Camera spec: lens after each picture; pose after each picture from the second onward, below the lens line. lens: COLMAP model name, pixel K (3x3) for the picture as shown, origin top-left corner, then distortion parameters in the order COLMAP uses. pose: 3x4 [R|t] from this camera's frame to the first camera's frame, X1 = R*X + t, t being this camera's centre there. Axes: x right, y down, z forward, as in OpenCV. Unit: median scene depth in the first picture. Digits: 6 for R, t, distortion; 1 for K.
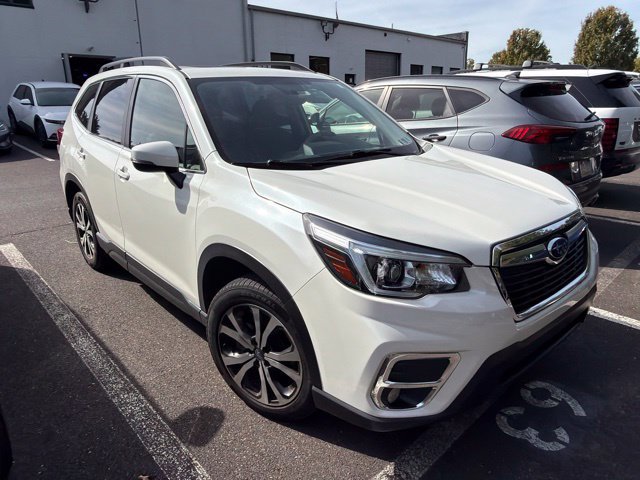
lens RADIAL K [[451.1, 0, 325.9], [0, 451.1, 242.5], [0, 0, 1]] dist [0.013357, -0.020954]
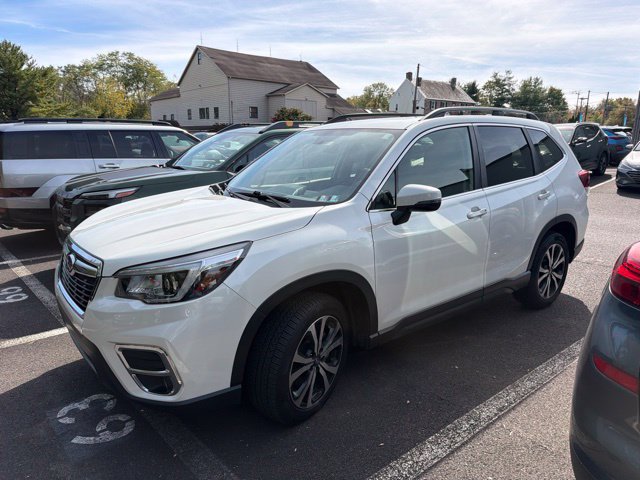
lens RADIAL K [[451.1, 0, 324.1], [0, 451.1, 243.4], [0, 0, 1]] dist [0.013357, -0.020954]
pose [[-0.051125, 0.221059, -0.973920, 1.338857], [-0.288732, 0.930278, 0.226310, -0.426008], [0.956044, 0.292771, 0.016267, 1.278805]]
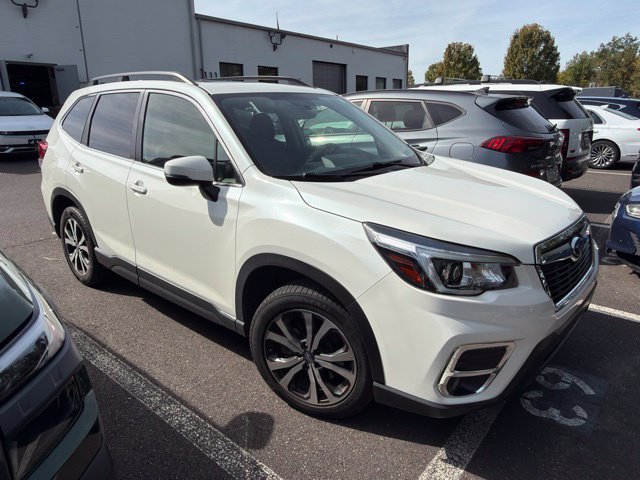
lens RADIAL K [[451.1, 0, 325.6], [0, 451.1, 241.9], [0, 0, 1]] dist [0.013357, -0.020954]
pose [[0.992560, -0.031705, 0.117553, -0.194214], [0.033981, 0.999271, -0.017409, -0.000904], [-0.116915, 0.021274, 0.992914, -0.048471]]
